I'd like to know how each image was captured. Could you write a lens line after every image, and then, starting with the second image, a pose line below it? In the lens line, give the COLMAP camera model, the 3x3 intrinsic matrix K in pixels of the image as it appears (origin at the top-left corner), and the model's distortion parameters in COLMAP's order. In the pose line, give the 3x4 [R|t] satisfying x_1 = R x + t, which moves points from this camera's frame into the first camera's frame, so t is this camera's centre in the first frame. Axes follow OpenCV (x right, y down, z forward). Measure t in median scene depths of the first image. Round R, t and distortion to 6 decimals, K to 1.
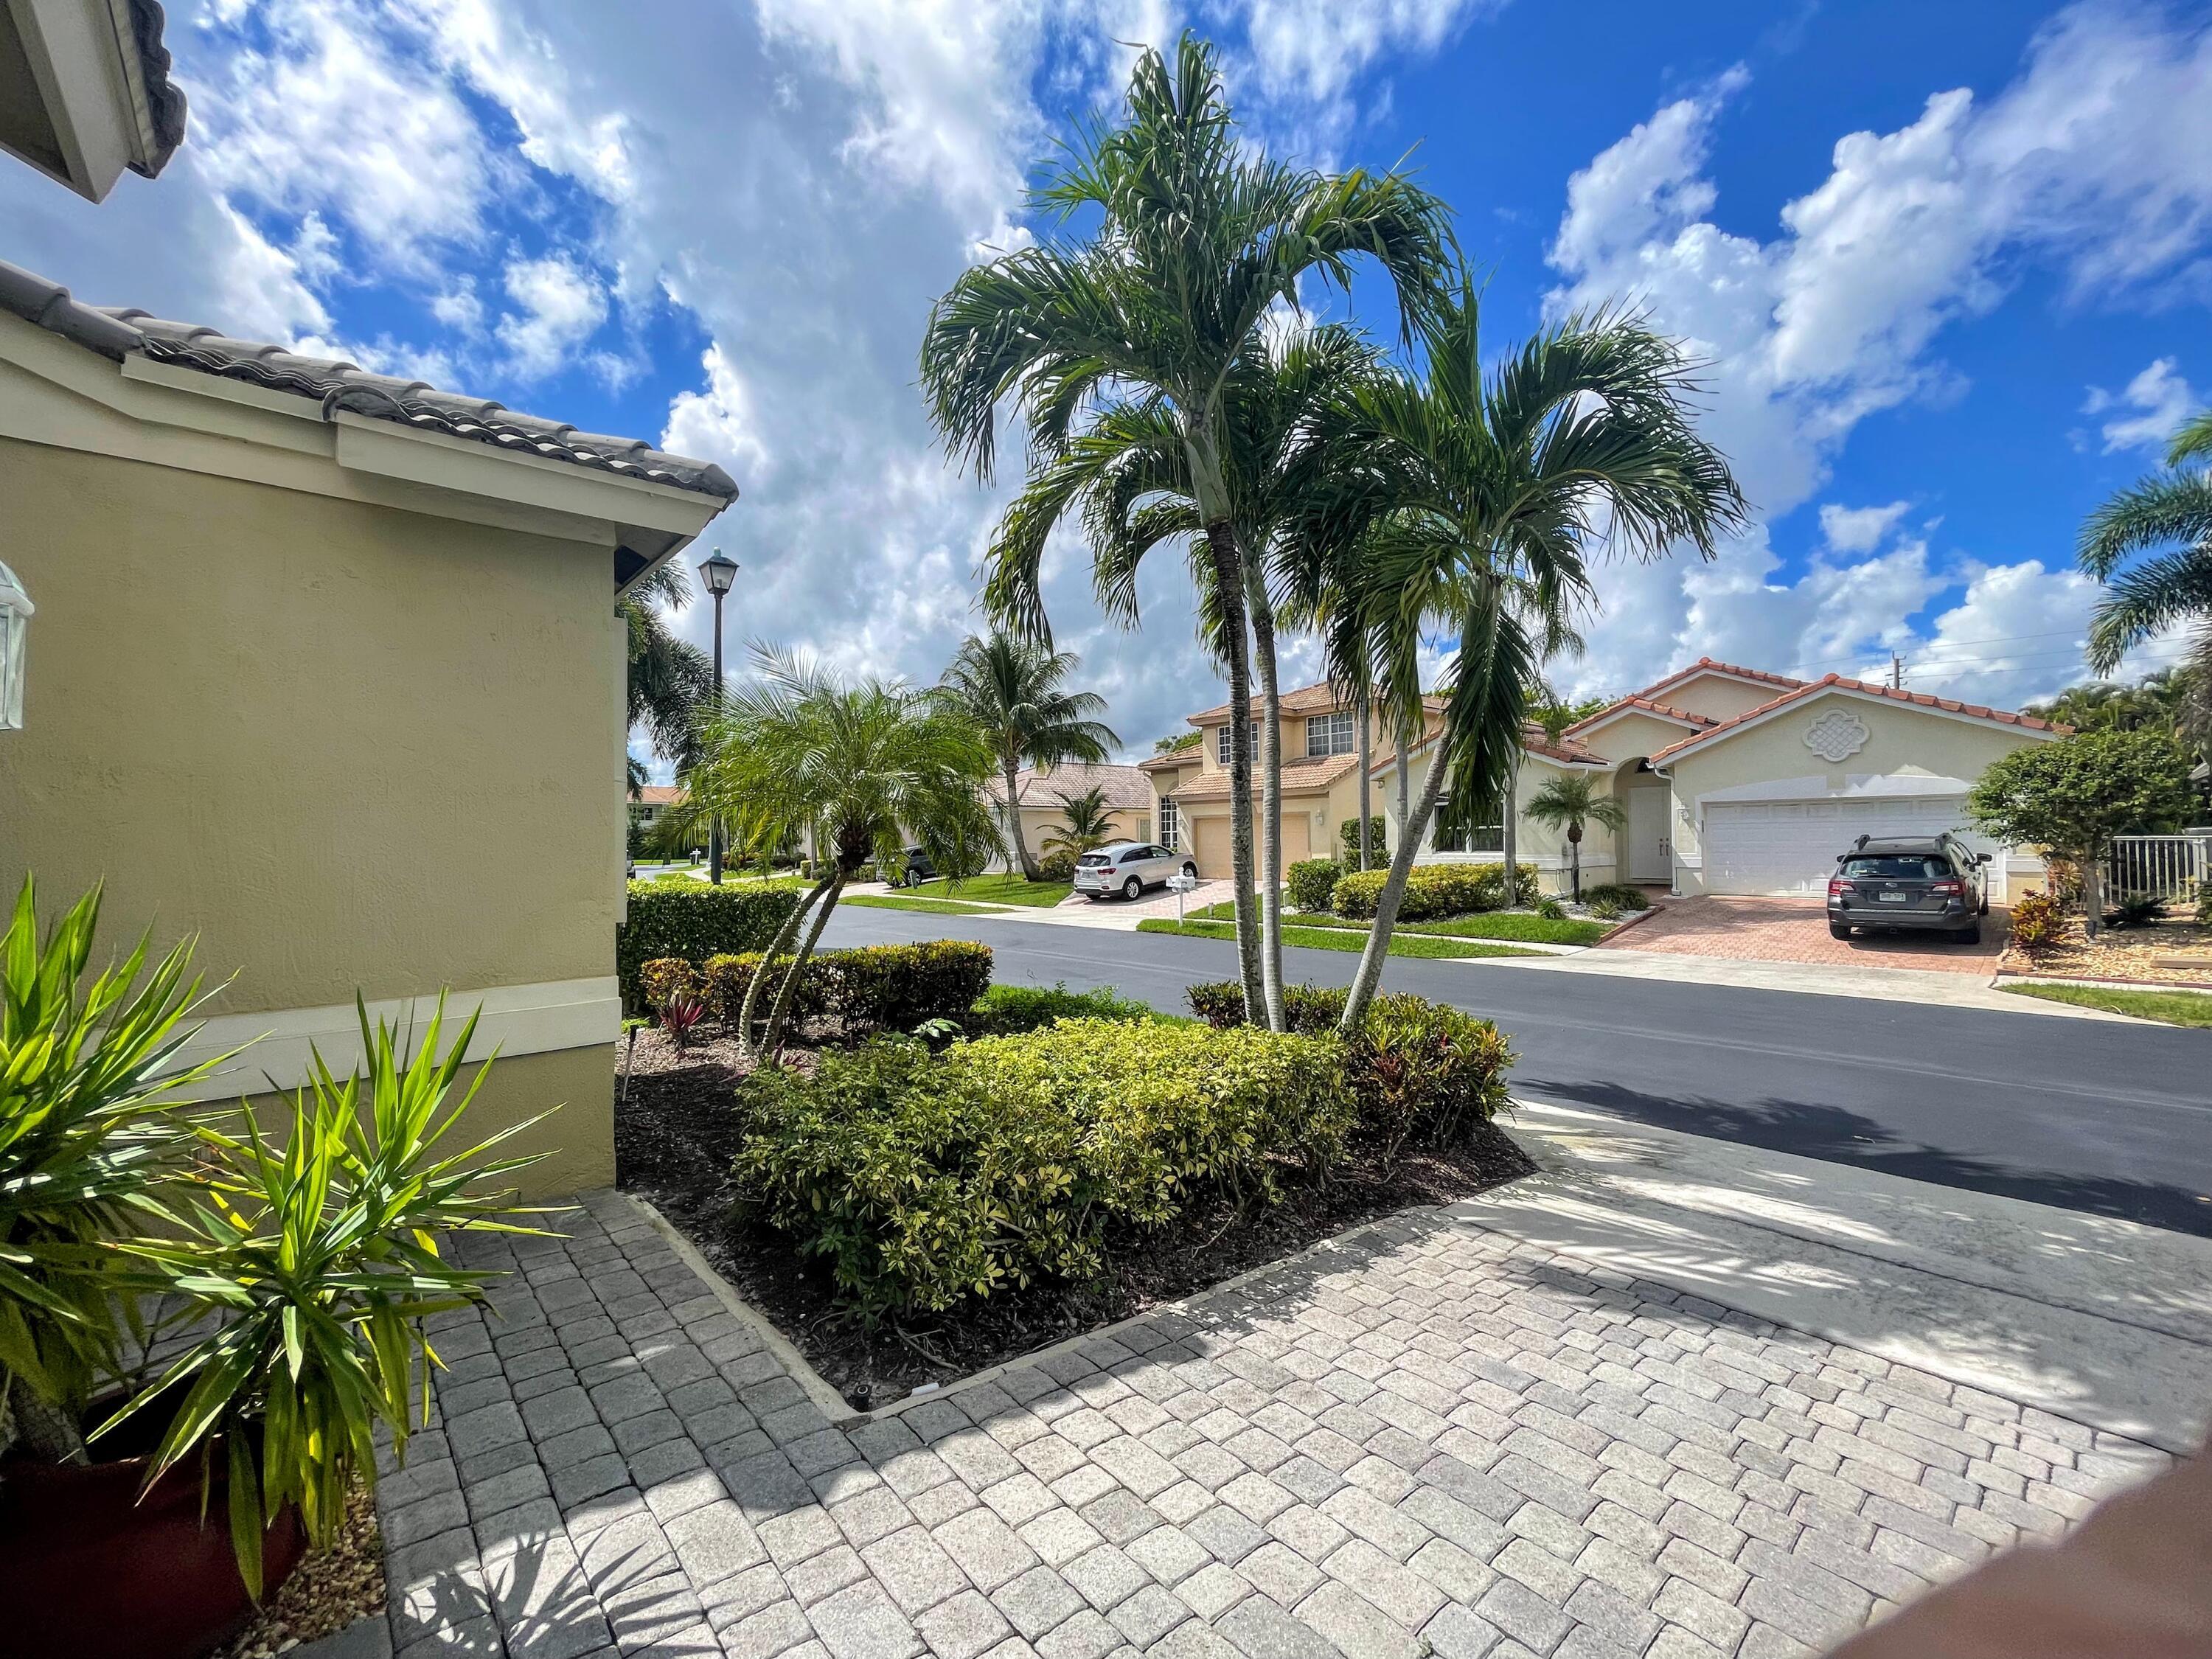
lens RADIAL K [[895.3, 0, 1101.3], [0, 895.3, 832.5], [0, 0, 1]] dist [-0.002396, 0.000071]
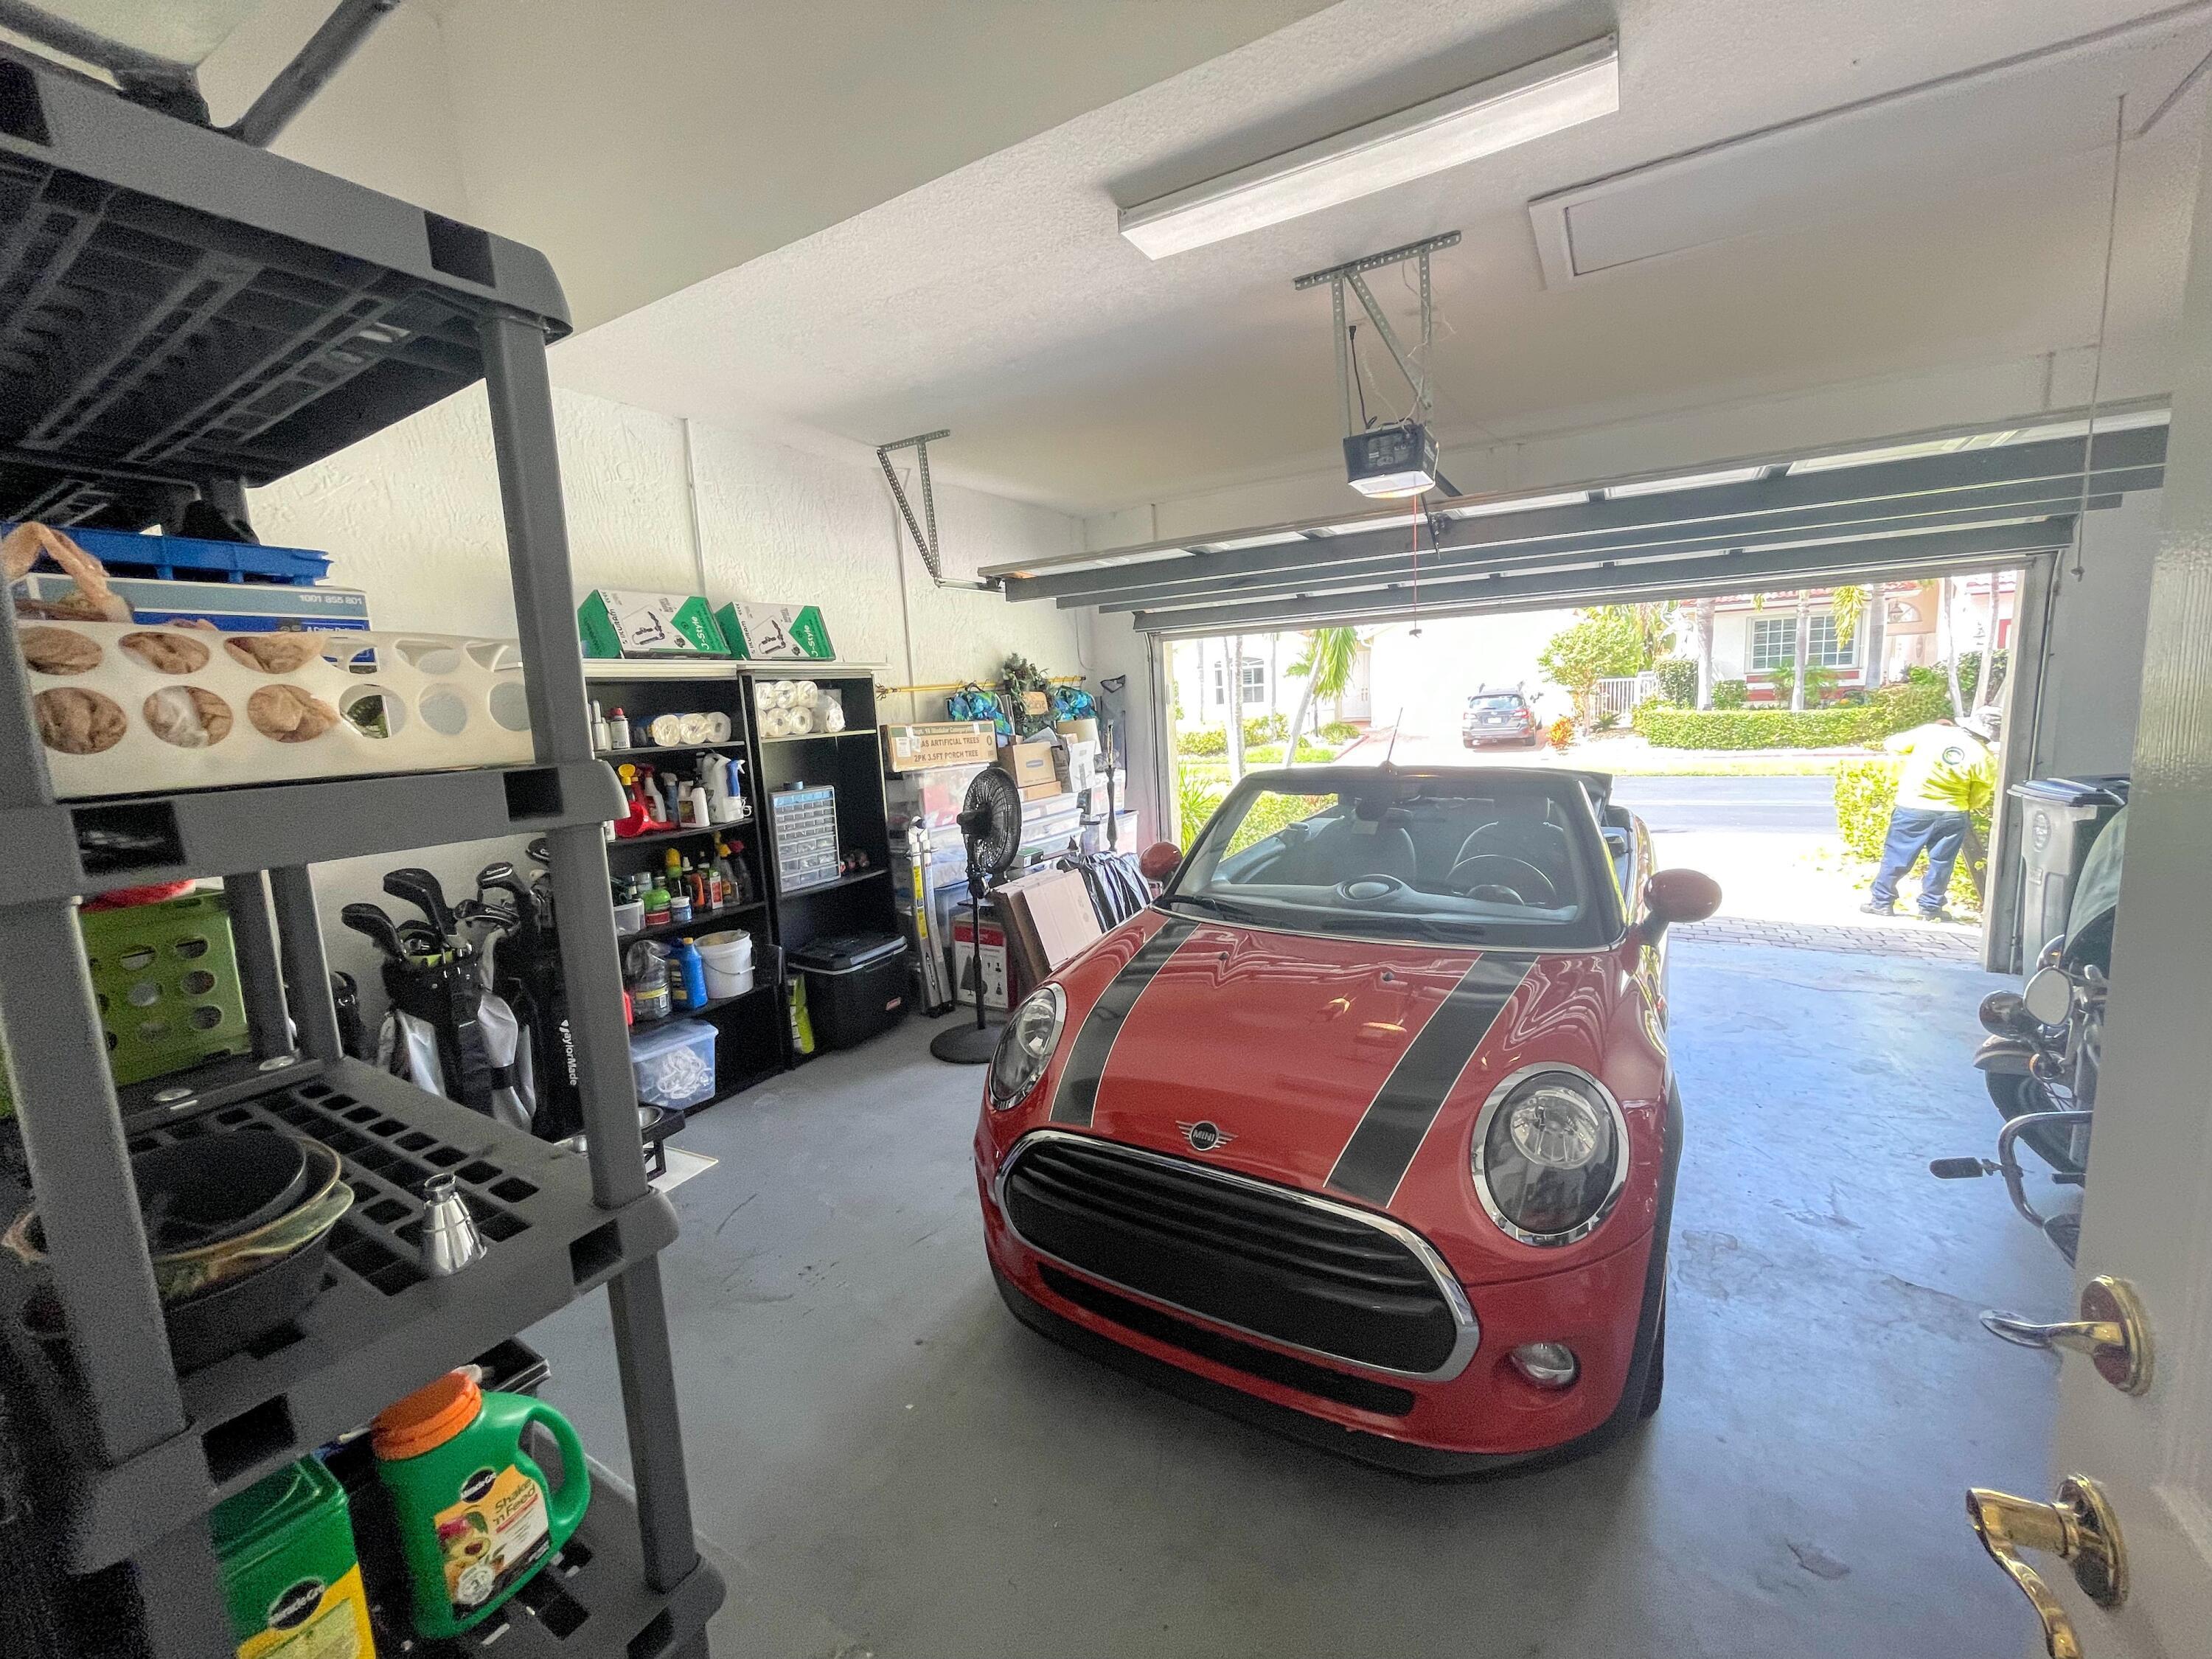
lens RADIAL K [[895.3, 0, 1104.1], [0, 895.3, 824.1], [0, 0, 1]] dist [-0.002396, 0.000071]
pose [[0.953027, -0.073941, 0.293720, -0.332228], [0.031361, 0.988622, 0.147119, -0.005872], [-0.301257, -0.130997, 0.944502, -0.404793]]
